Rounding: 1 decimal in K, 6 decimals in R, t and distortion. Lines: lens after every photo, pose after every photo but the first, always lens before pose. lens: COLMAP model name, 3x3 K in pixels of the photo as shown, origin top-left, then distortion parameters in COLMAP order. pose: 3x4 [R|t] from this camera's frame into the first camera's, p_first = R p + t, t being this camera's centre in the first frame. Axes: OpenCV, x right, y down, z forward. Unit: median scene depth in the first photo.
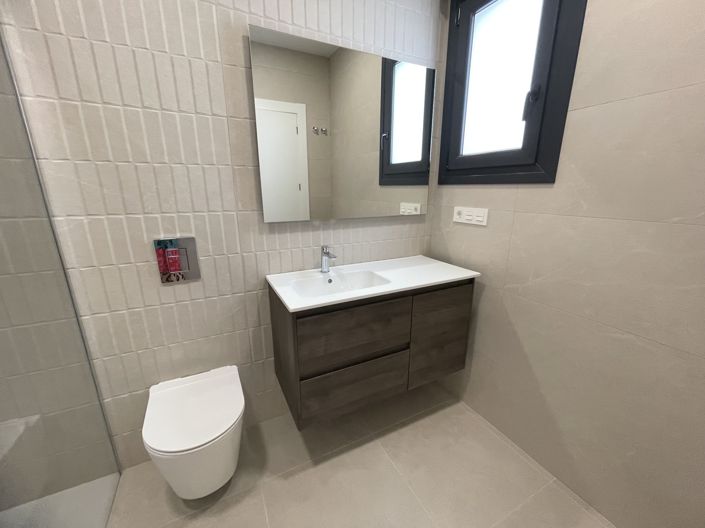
lens RADIAL K [[284.4, 0, 352.6], [0, 284.4, 263.8], [0, 0, 1]] dist [-0.002580, -0.001263]
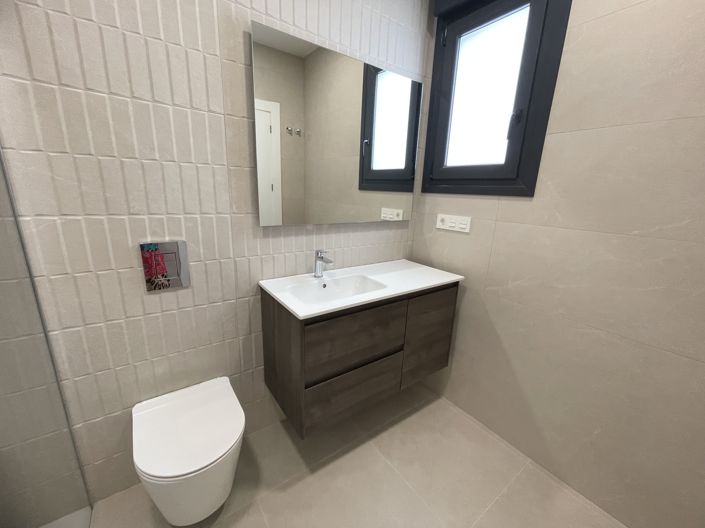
lens RADIAL K [[284.4, 0, 355.6], [0, 284.4, 264.1], [0, 0, 1]] dist [-0.002580, -0.001263]
pose [[0.987816, -0.000648, 0.155623, -0.147631], [0.001266, 0.999992, -0.003871, -0.013760], [-0.155619, 0.004021, 0.987809, 0.000209]]
